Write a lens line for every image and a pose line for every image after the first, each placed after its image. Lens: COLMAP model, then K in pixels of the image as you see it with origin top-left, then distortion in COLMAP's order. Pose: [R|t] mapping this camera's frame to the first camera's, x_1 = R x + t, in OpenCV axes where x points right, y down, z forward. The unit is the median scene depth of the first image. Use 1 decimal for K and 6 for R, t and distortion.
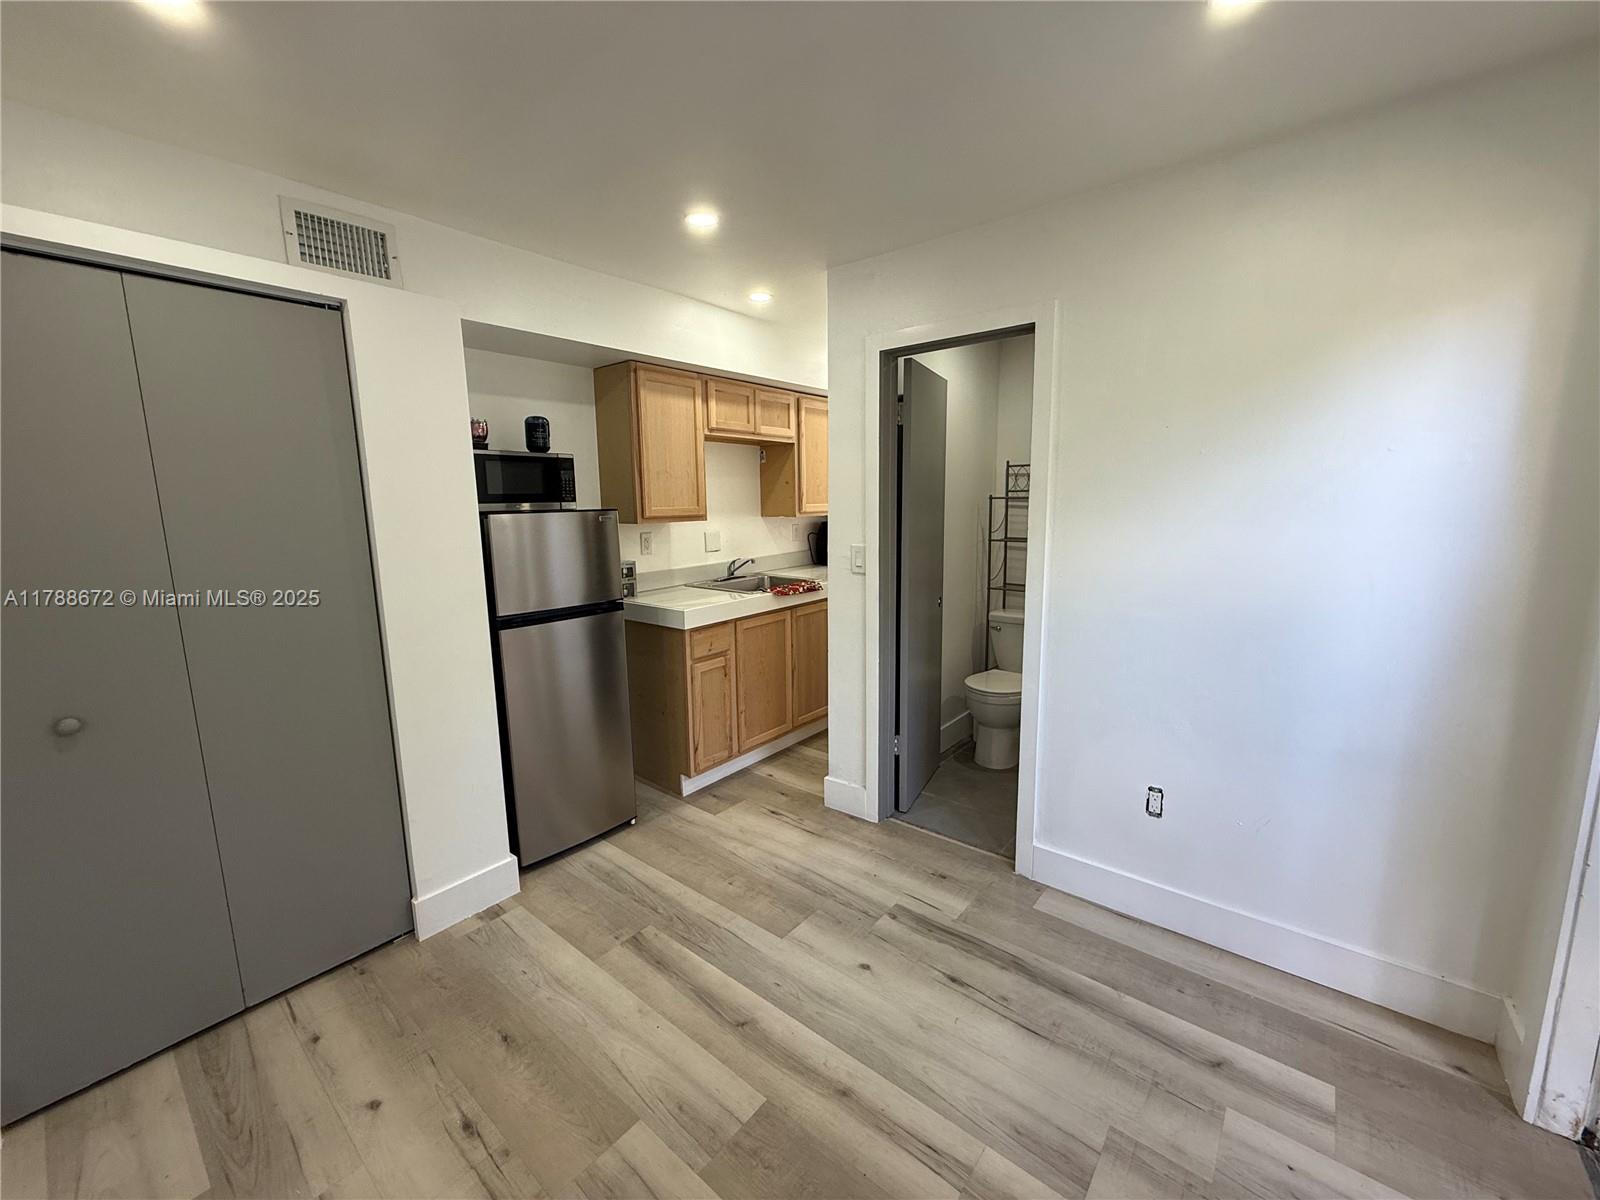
lens RADIAL K [[636.8, 0, 793.0], [0, 636.8, 599.3], [0, 0, 1]] dist [-0.000252, 0.000267]
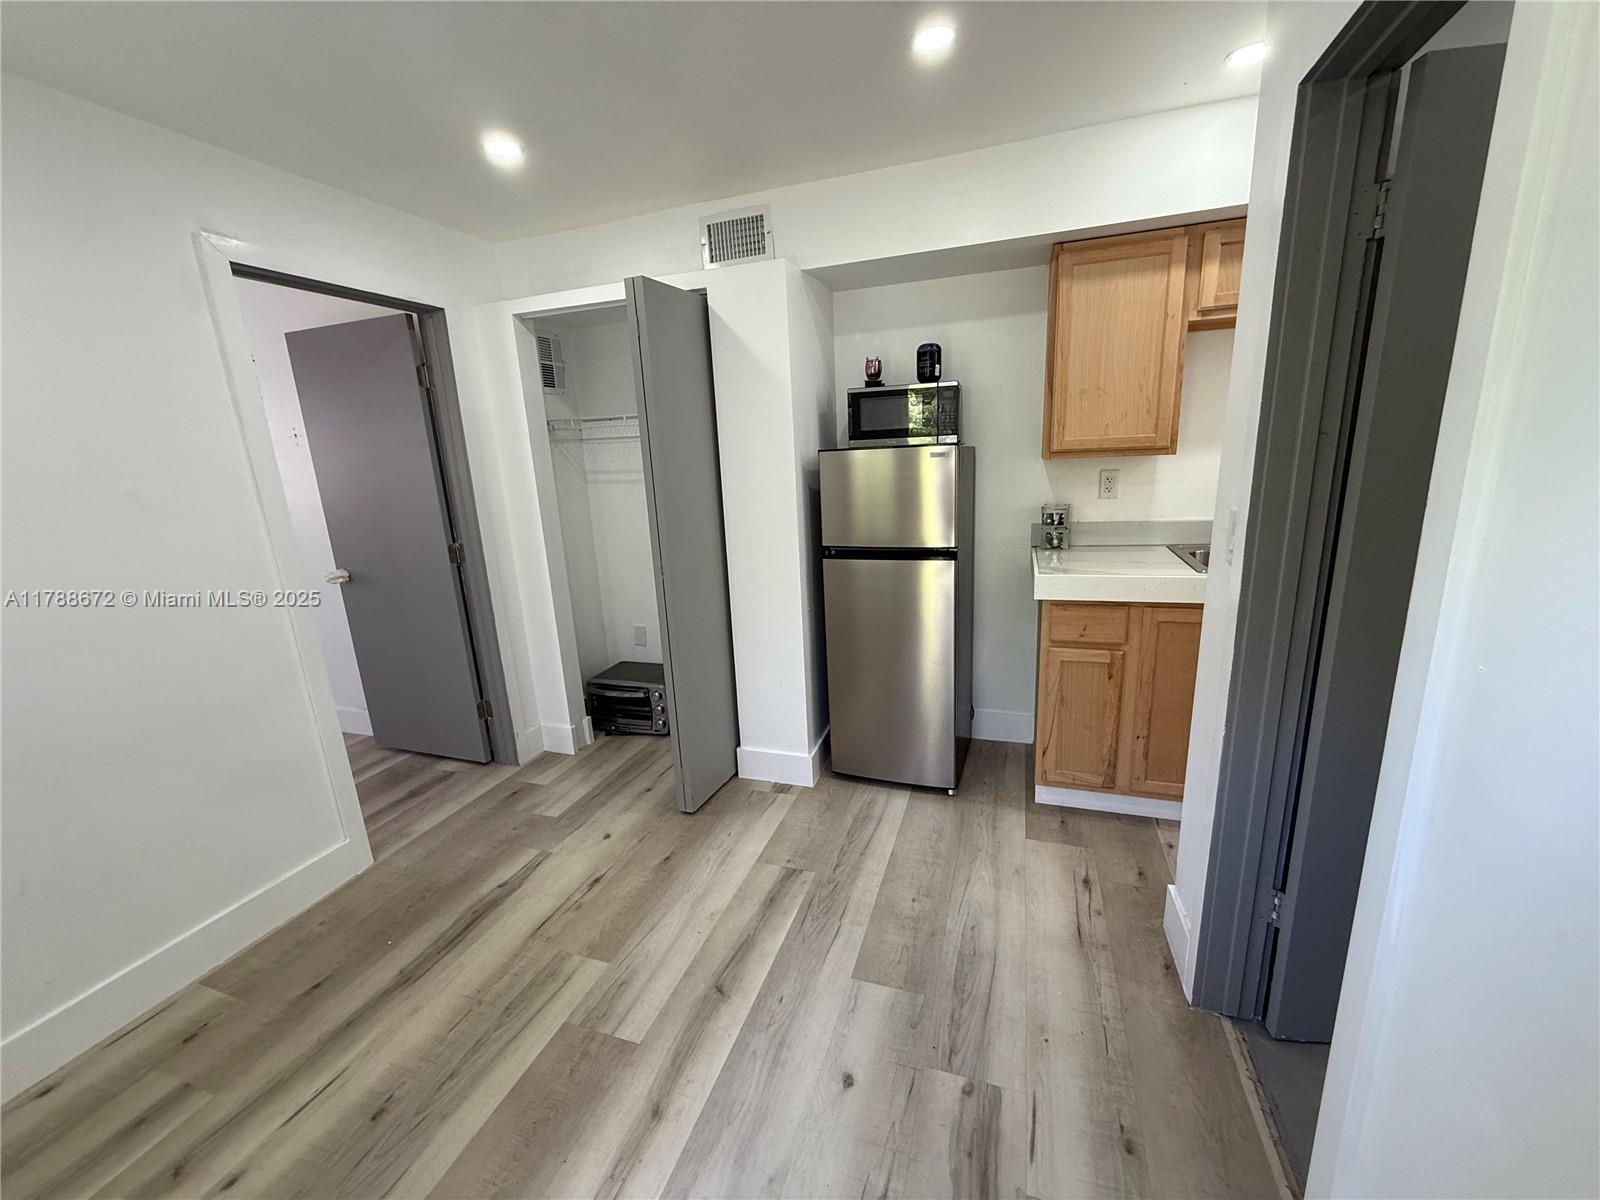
lens RADIAL K [[636.8, 0, 793.0], [0, 636.8, 599.3], [0, 0, 1]] dist [-0.000252, 0.000267]
pose [[0.350505, 0.214098, -0.911761, 0.604547], [-0.104329, 0.976387, 0.189166, -0.095457], [0.930732, 0.028819, 0.364565, 0.613676]]
